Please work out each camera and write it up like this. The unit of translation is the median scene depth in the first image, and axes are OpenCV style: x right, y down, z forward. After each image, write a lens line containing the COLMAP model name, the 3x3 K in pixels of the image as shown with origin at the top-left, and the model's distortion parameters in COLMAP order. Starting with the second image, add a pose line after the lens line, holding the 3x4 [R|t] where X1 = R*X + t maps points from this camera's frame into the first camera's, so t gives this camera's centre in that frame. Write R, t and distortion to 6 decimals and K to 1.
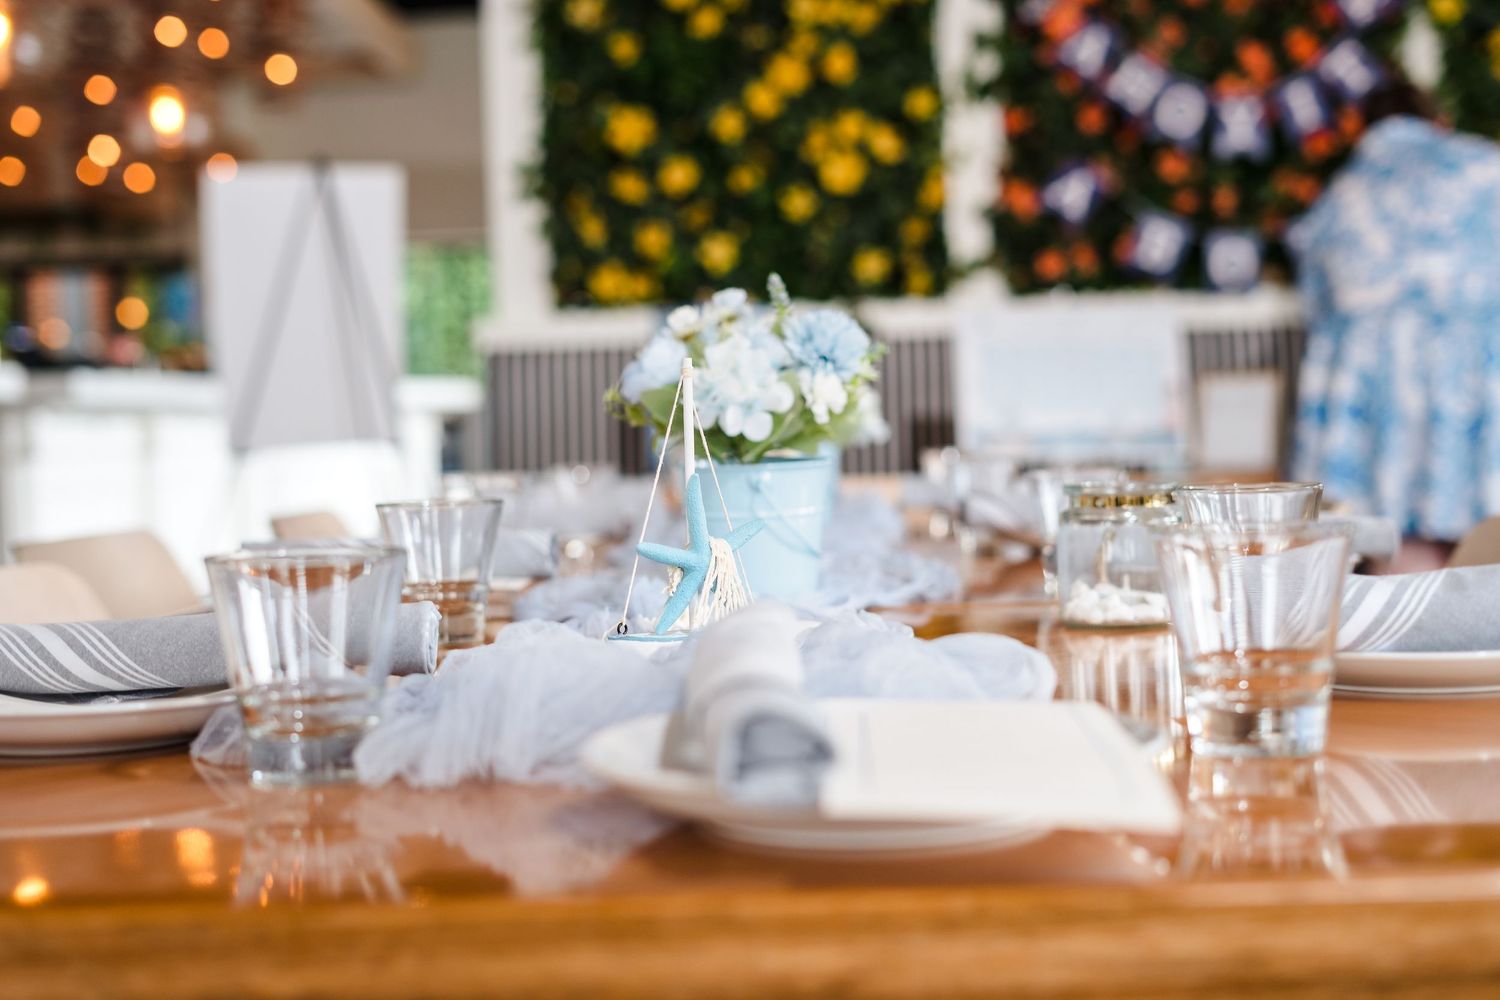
lens RADIAL K [[2109.6, 0, 750.2], [0, 2109.6, 502.4], [0, 0, 1]] dist [0.002958, 0.000000]
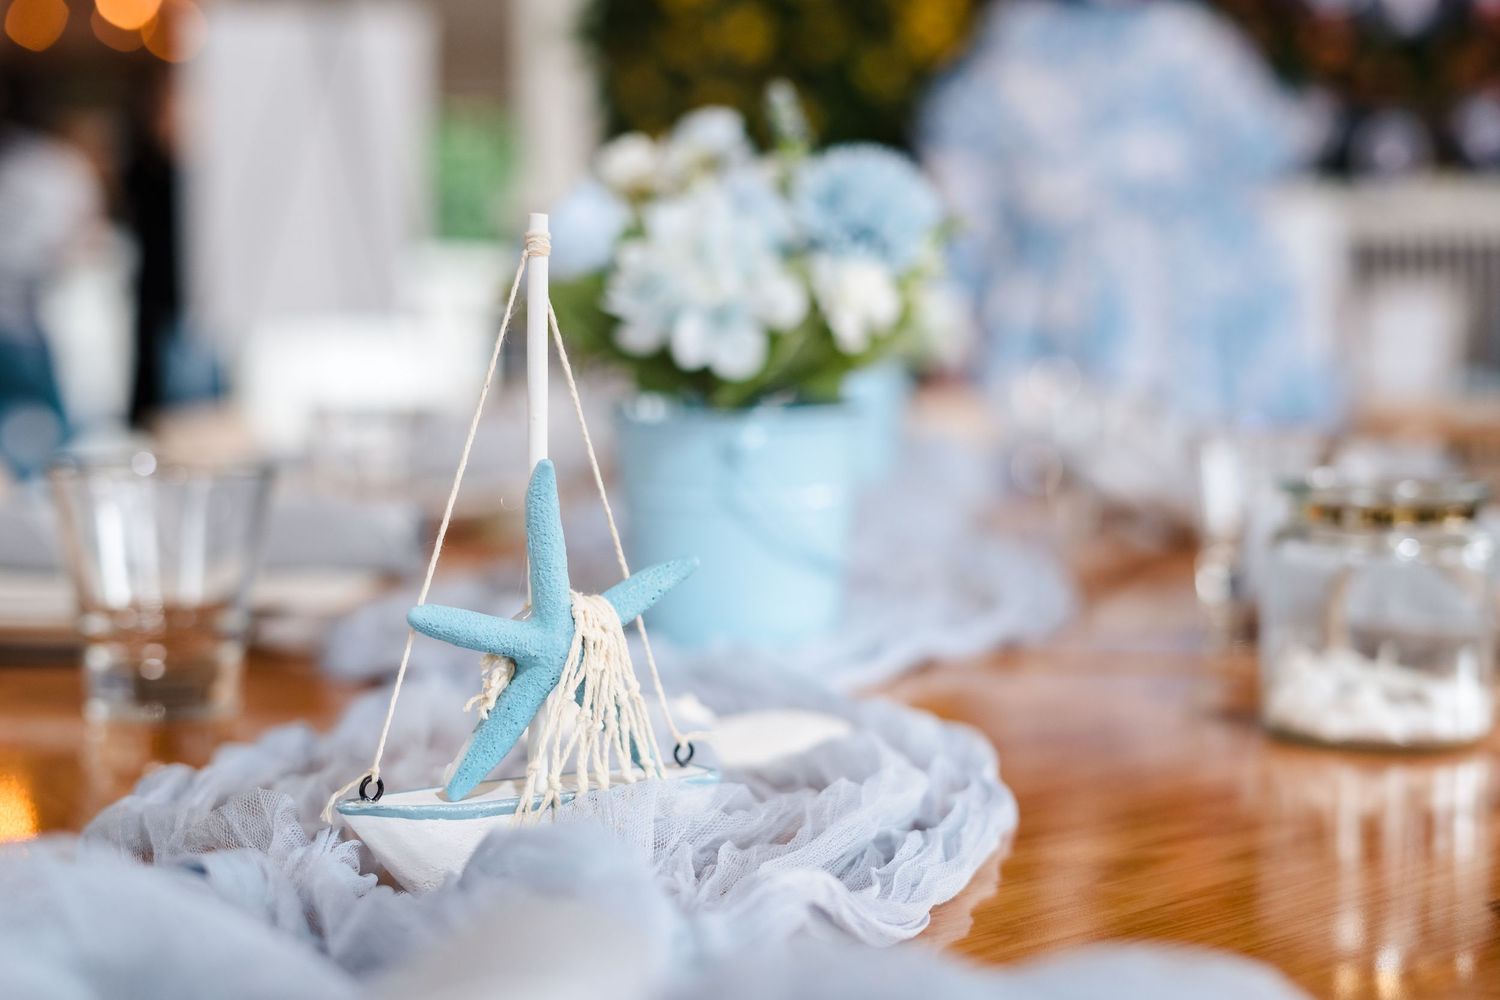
lens RADIAL K [[2109.6, 0, 750.1], [0, 2109.6, 495.4], [0, 0, 1]] dist [0.002958, 0.000000]
pose [[0.998413, 0.039683, -0.039958, 0.031672], [-0.037724, 0.998104, 0.048642, -0.024949], [0.041813, -0.047058, 0.998017, 0.428572]]
